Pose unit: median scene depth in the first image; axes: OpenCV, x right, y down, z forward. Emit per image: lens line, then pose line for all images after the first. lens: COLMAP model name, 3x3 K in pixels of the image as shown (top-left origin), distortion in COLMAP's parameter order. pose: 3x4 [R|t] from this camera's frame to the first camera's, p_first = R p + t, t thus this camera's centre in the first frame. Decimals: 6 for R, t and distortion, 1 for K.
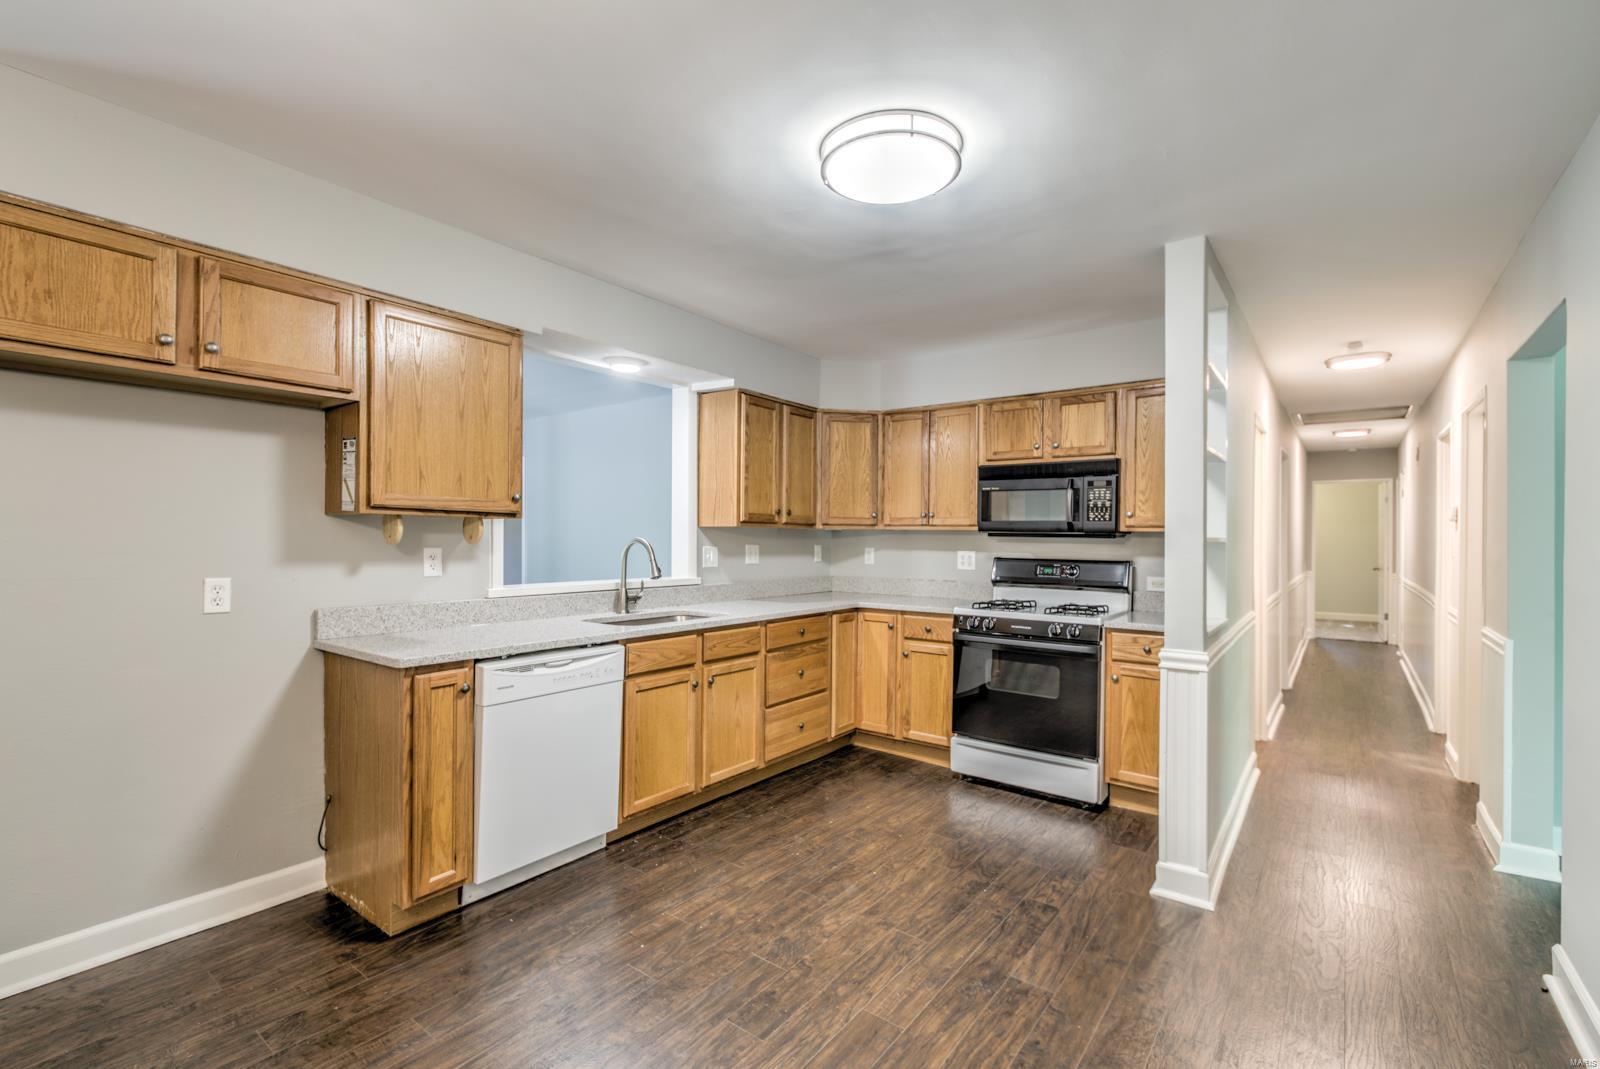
lens RADIAL K [[722.9, 0, 779.6], [0, 722.9, 539.9], [0, 0, 1]] dist [0.000343, -0.000658]
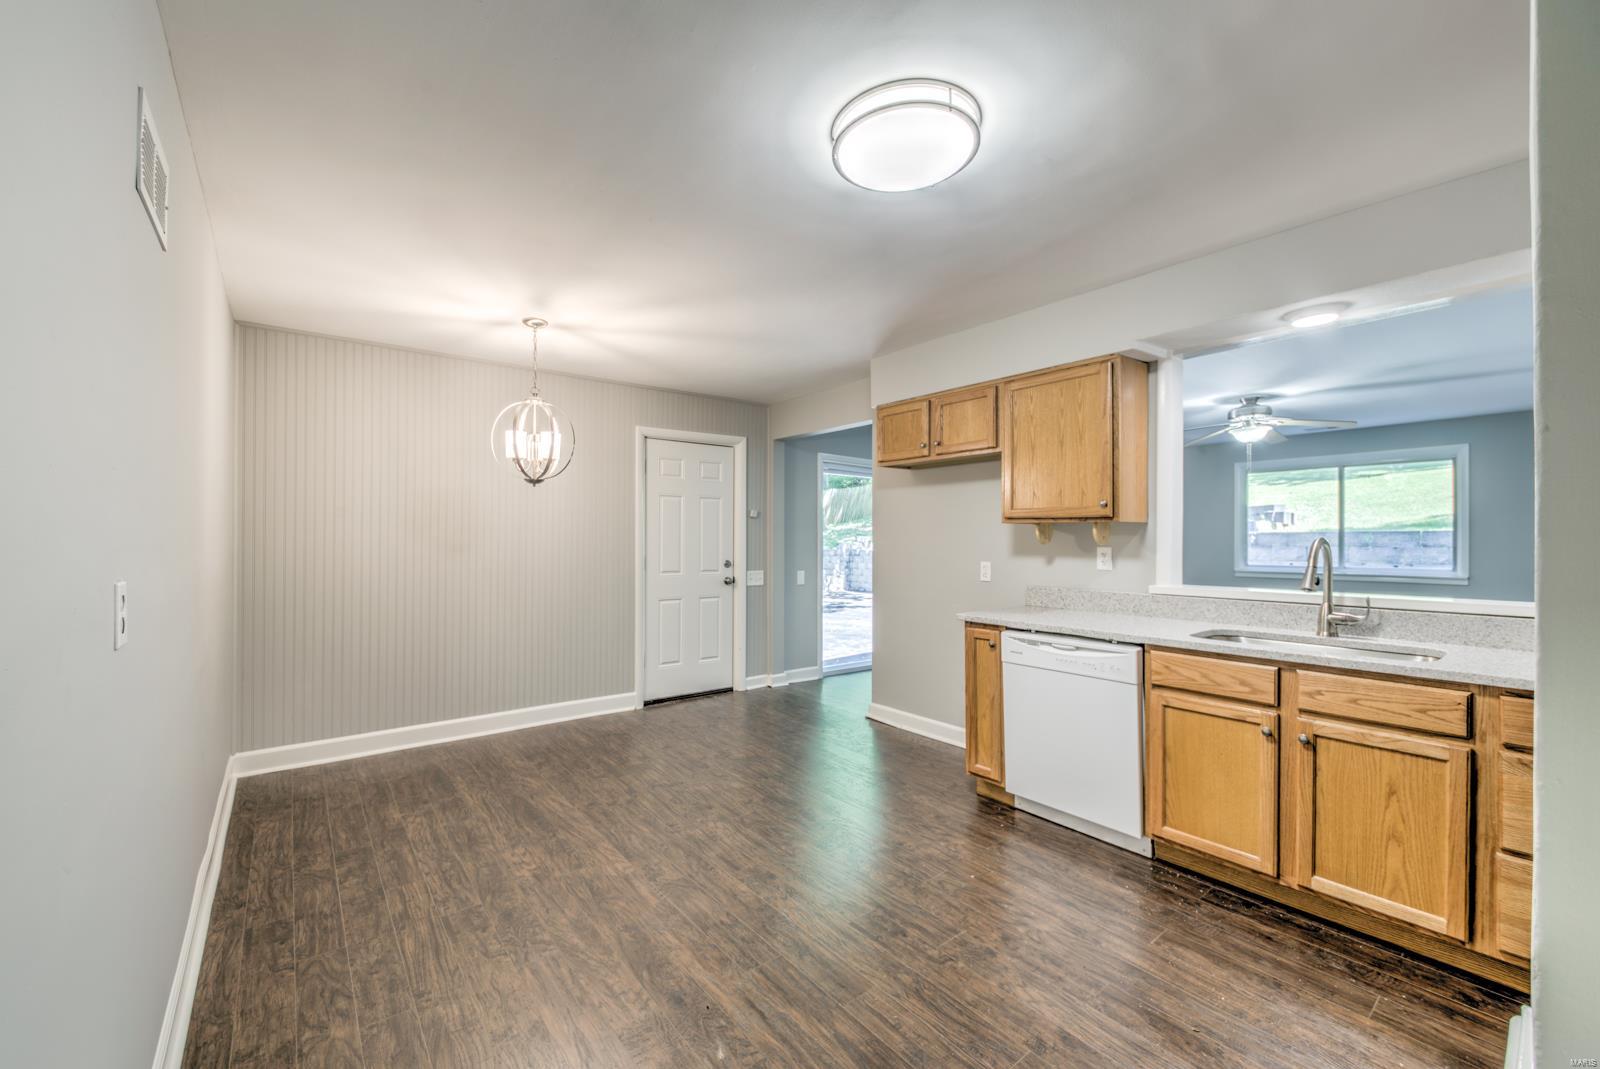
lens RADIAL K [[619.4, 0, 790.1], [0, 619.4, 534.6], [0, 0, 1]] dist [0.000747, -0.004182]
pose [[-0.238038, -0.014016, -0.971155, 0.609849], [-0.005676, 0.999899, -0.013039, 0.005542], [0.971239, 0.002408, -0.238094, 0.650340]]
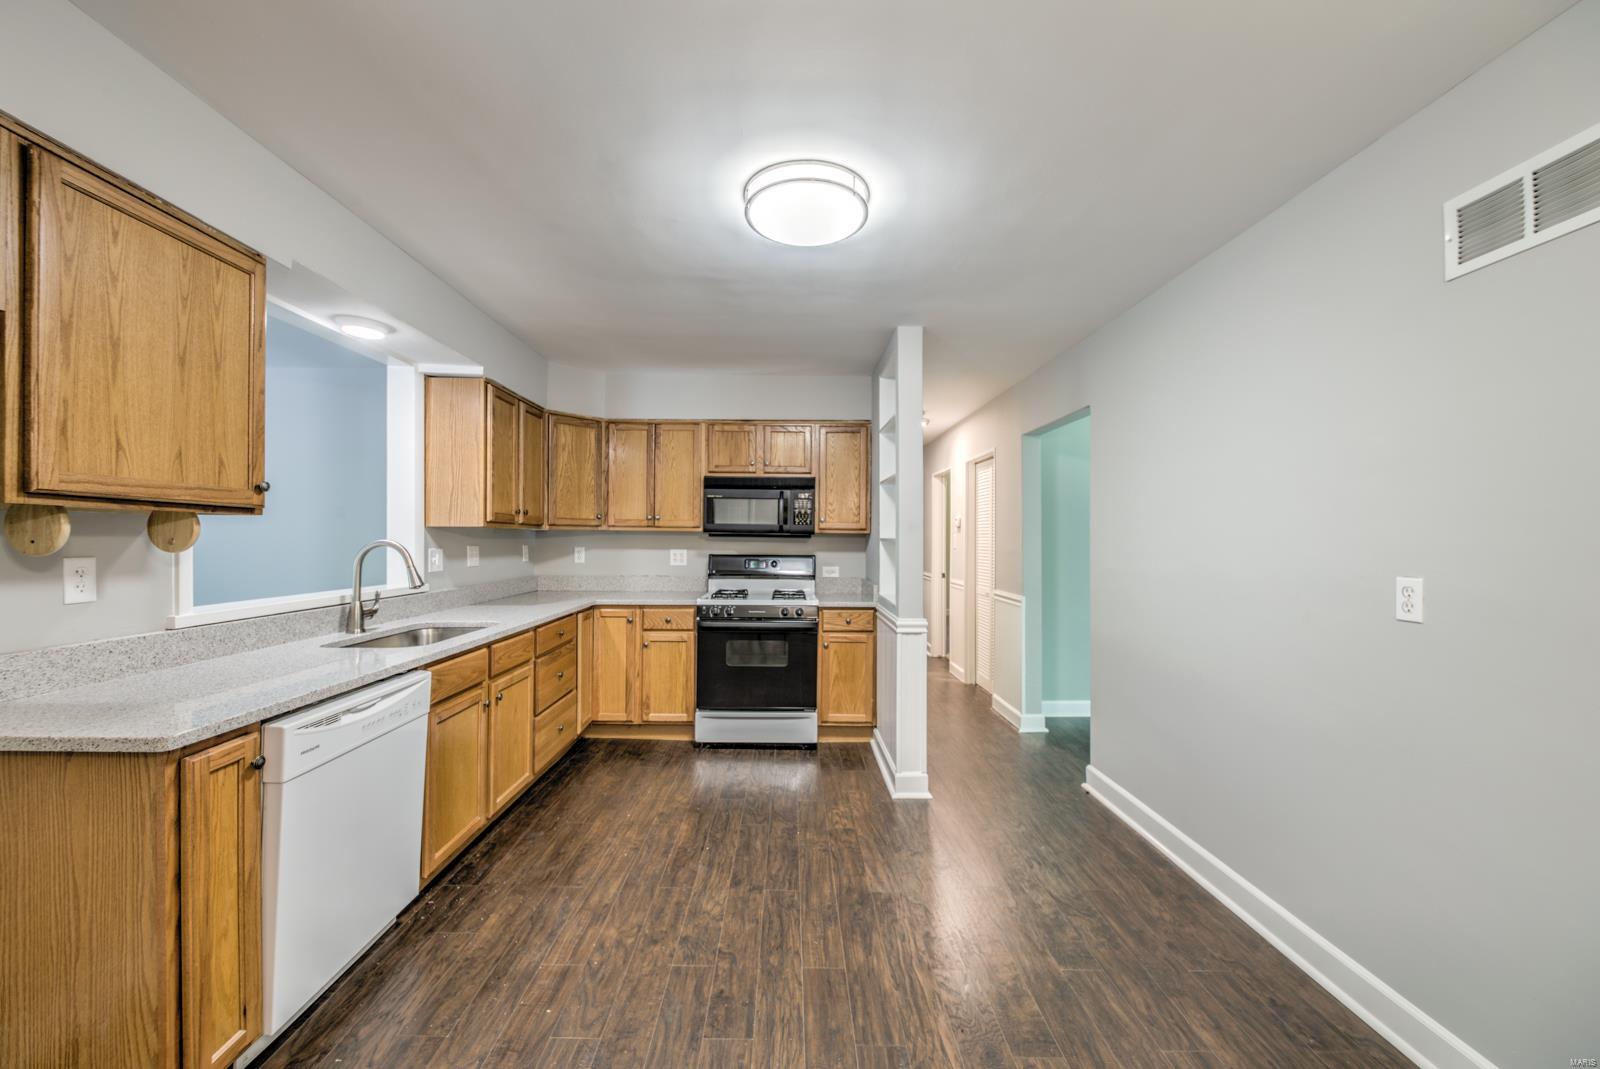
lens RADIAL K [[619.4, 0, 790.1], [0, 619.4, 534.6], [0, 0, 1]] dist [0.000747, -0.004182]
pose [[0.782343, -0.000366, 0.622847, -0.291324], [0.002786, 0.999992, -0.002911, -0.005983], [-0.622841, 0.004012, 0.782338, 0.160724]]
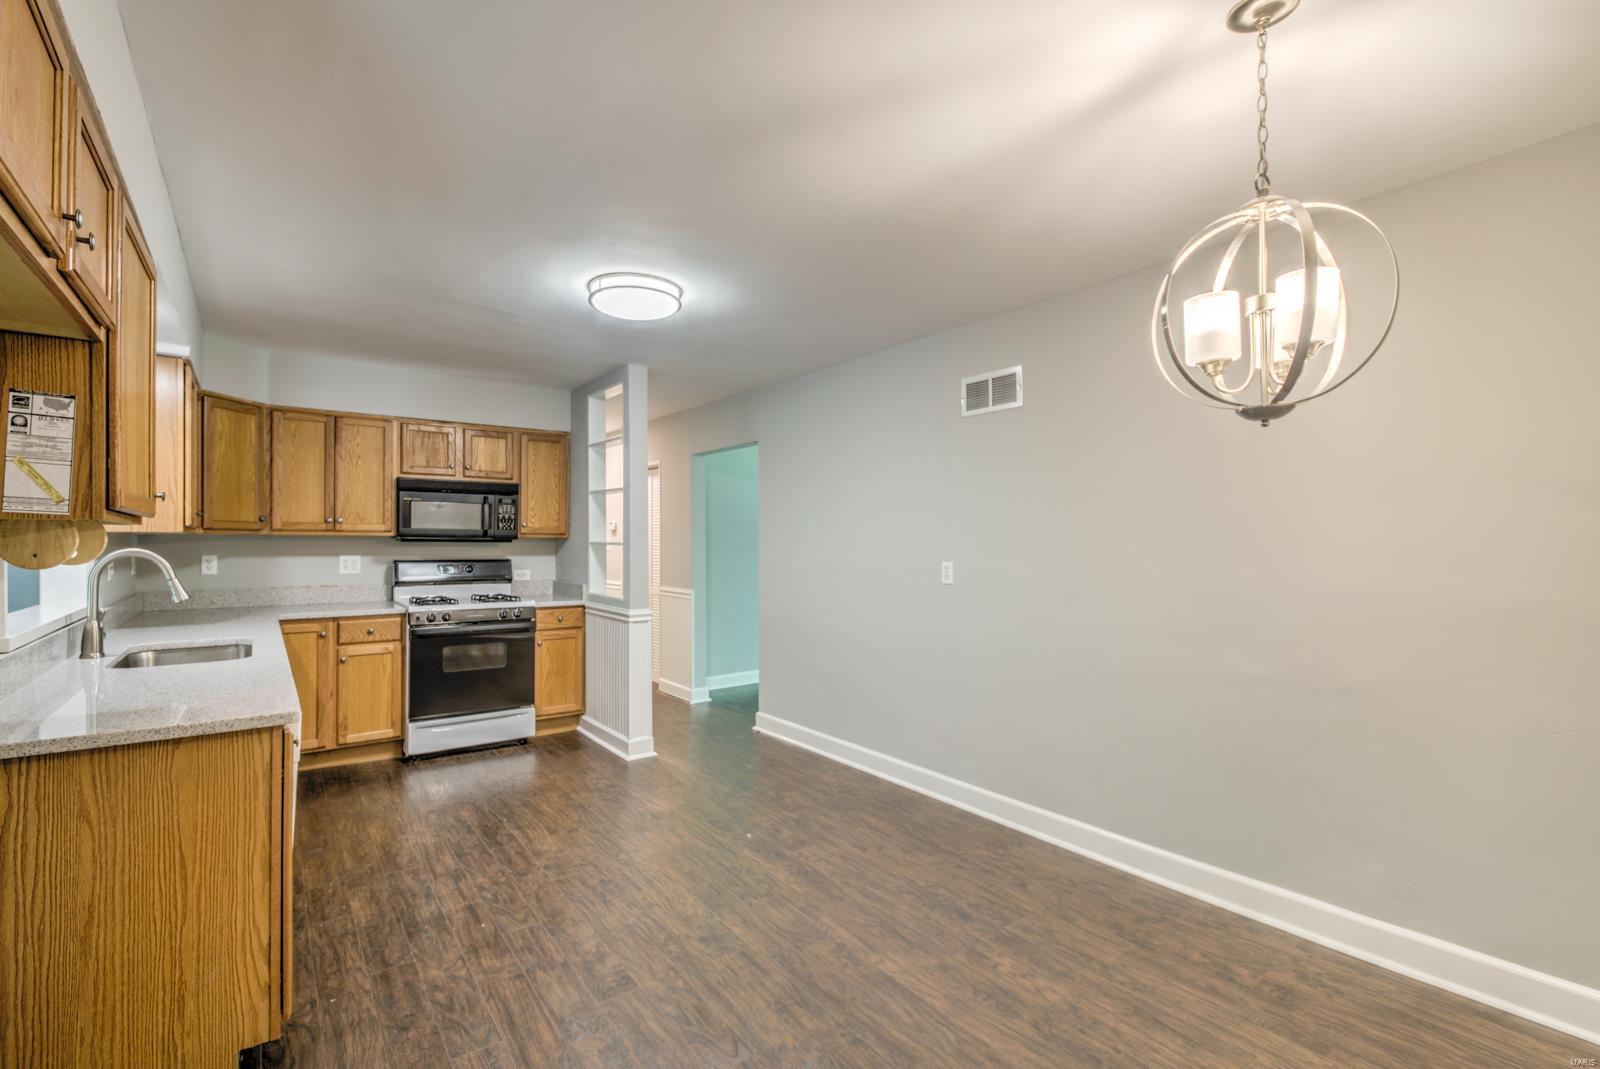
lens RADIAL K [[719.5, 0, 769.1], [0, 719.5, 536.0], [0, 0, 1]] dist [-0.012179, -0.000323]
pose [[0.270784, -0.002451, 0.962637, -0.757701], [0.004099, 0.999991, 0.001393, -0.015568], [-0.962631, 0.003569, 0.270792, 0.200875]]
